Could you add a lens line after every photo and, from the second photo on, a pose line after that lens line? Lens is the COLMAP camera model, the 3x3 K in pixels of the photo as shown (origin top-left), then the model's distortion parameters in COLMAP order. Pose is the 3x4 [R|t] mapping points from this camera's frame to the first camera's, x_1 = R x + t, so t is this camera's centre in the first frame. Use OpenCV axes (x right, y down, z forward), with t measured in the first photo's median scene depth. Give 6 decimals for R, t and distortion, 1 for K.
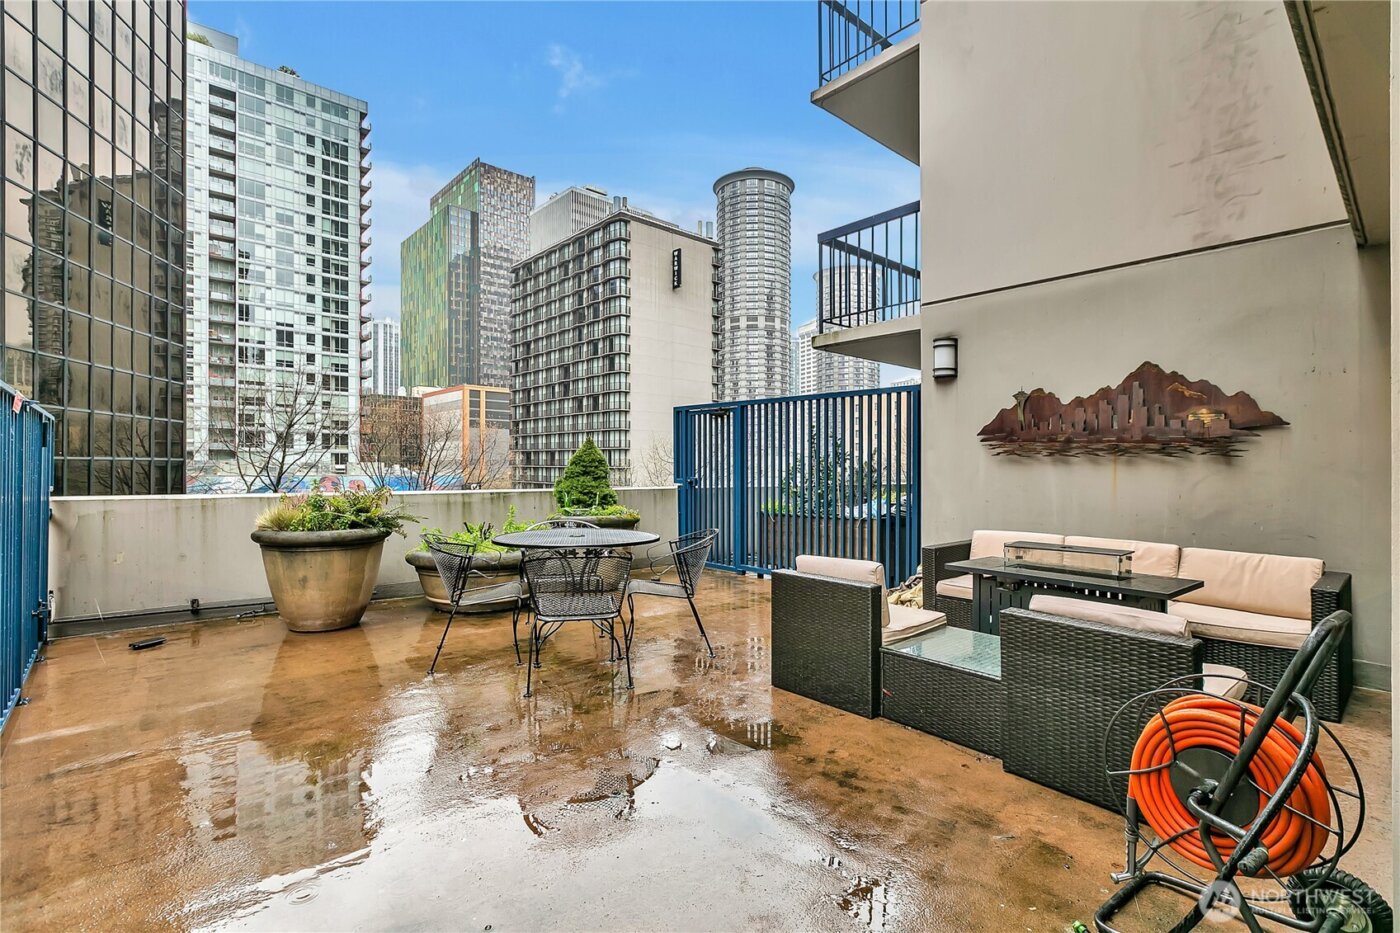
lens RADIAL K [[654.0, 0, 692.1], [0, 654.0, 470.9], [0, 0, 1]] dist [0.007604, 0.001109]
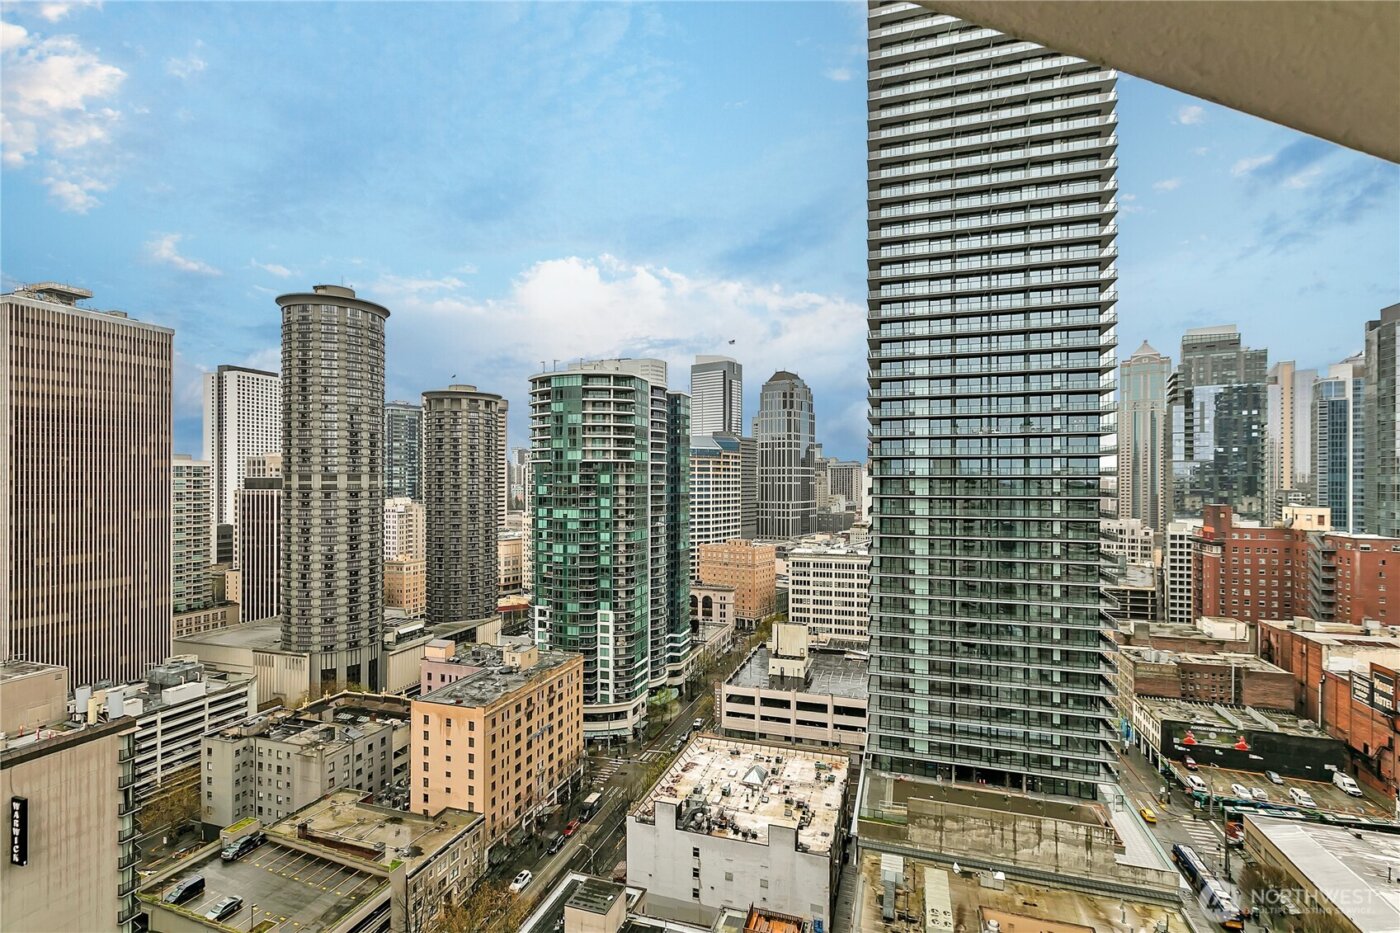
lens RADIAL K [[654.0, 0, 678.1], [0, 654.0, 482.4], [0, 0, 1]] dist [0.007604, 0.001109]
pose [[0.875875, 0.003222, 0.482528, 0.200727], [-0.010673, 0.999862, 0.012697, -0.616577], [-0.482421, -0.016271, 0.875788, 0.195003]]
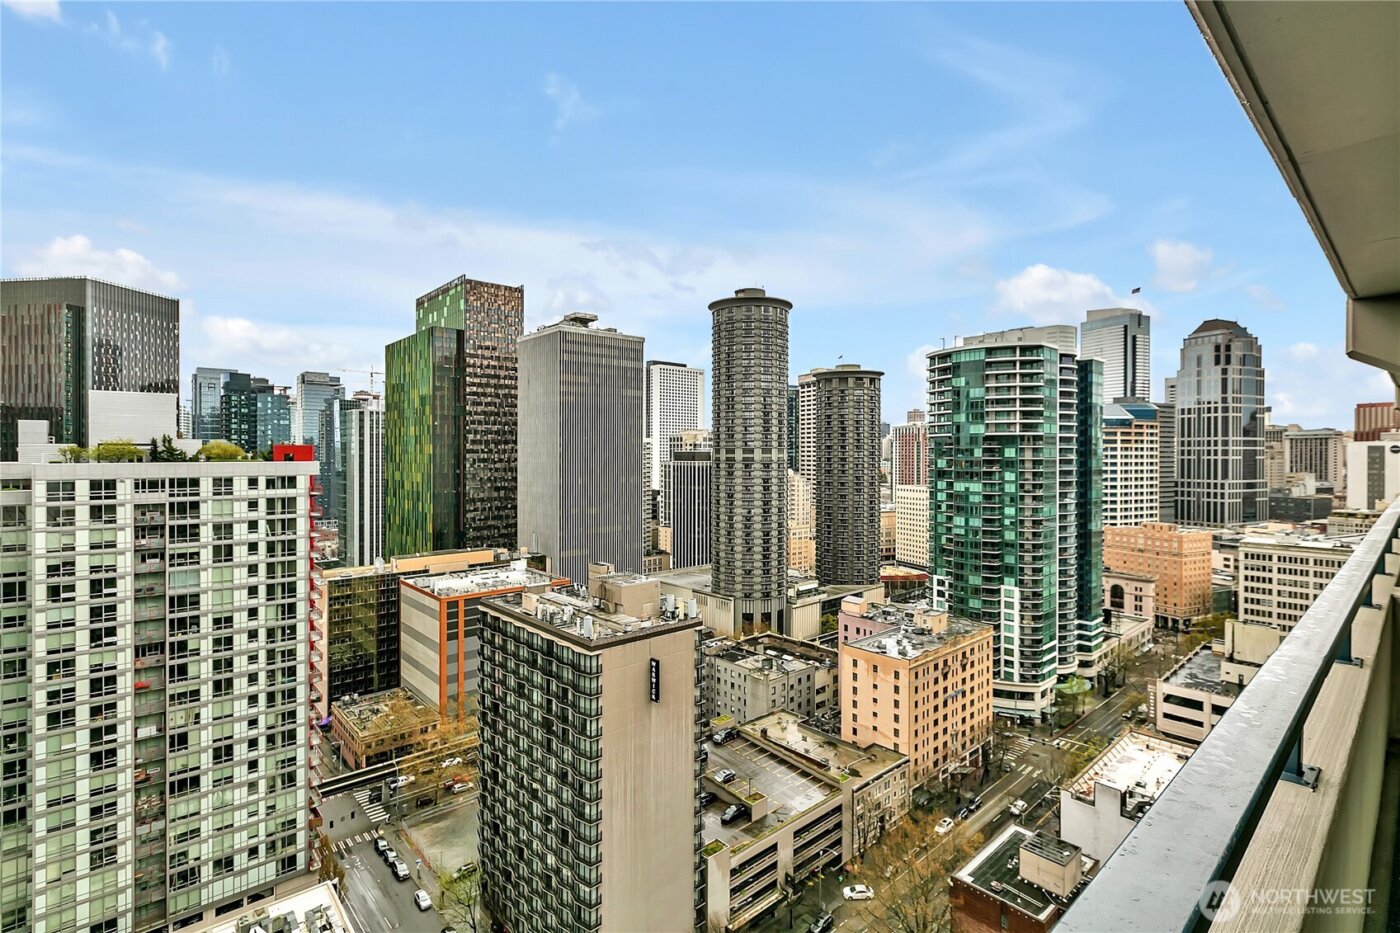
lens RADIAL K [[654.0, 0, 693.8], [0, 654.0, 457.9], [0, 0, 1]] dist [0.007604, 0.001109]
pose [[0.999983, 0.005493, 0.001979, 0.026443], [-0.005531, 0.999781, 0.020173, -0.617874], [-0.001868, -0.020183, 0.999795, 0.094022]]
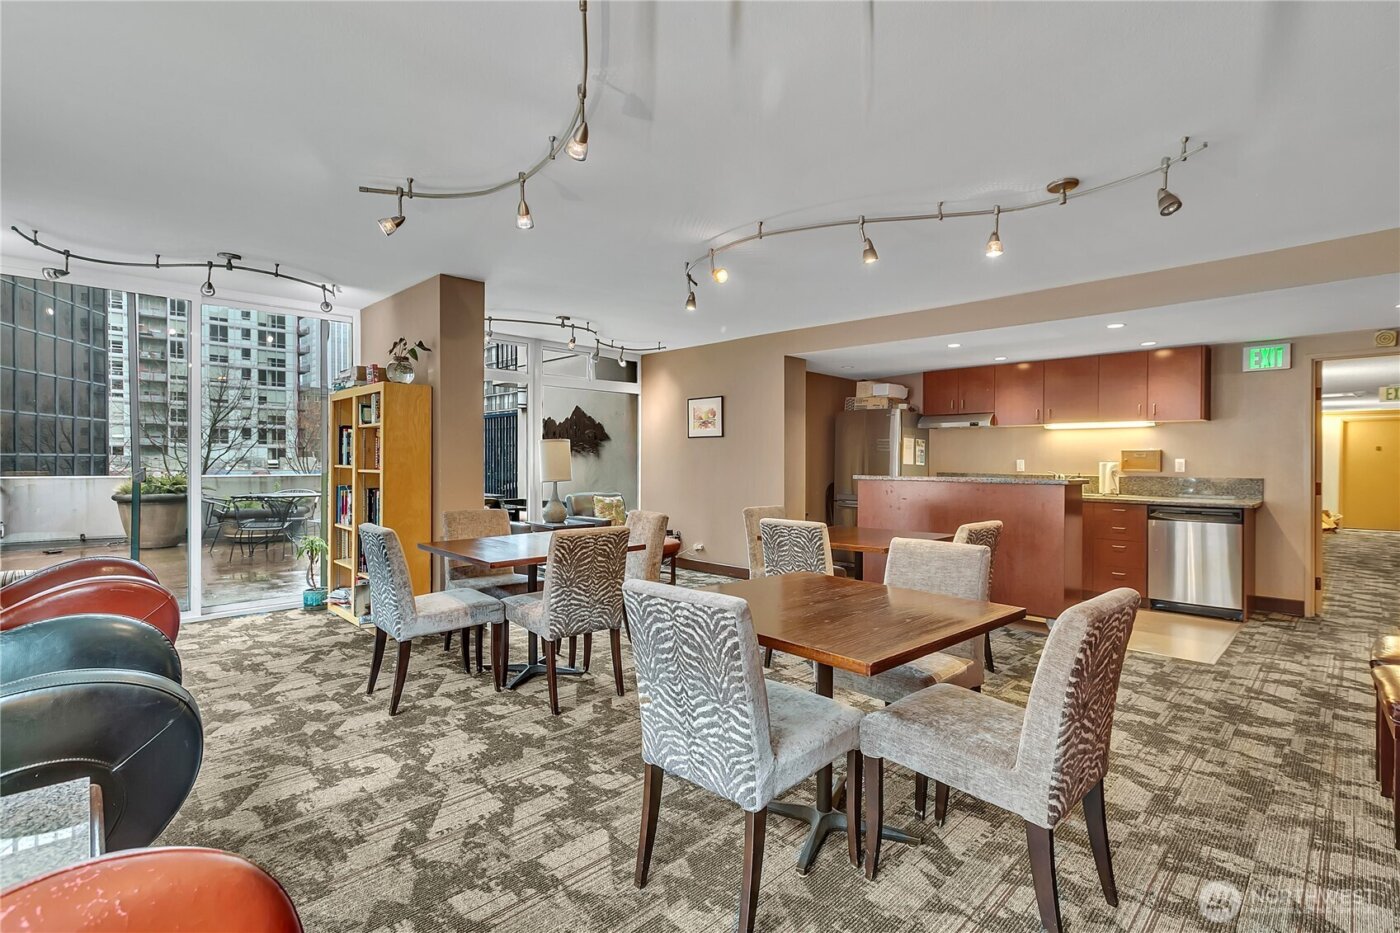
lens RADIAL K [[654.0, 0, 682.4], [0, 654.0, 465.3], [0, 0, 1]] dist [0.007604, 0.001109]
pose [[0.998629, -0.005183, 0.052089, 0.027923], [0.005098, 0.999985, 0.001772, 0.000410], [-0.052098, -0.001504, 0.998641, -0.031331]]
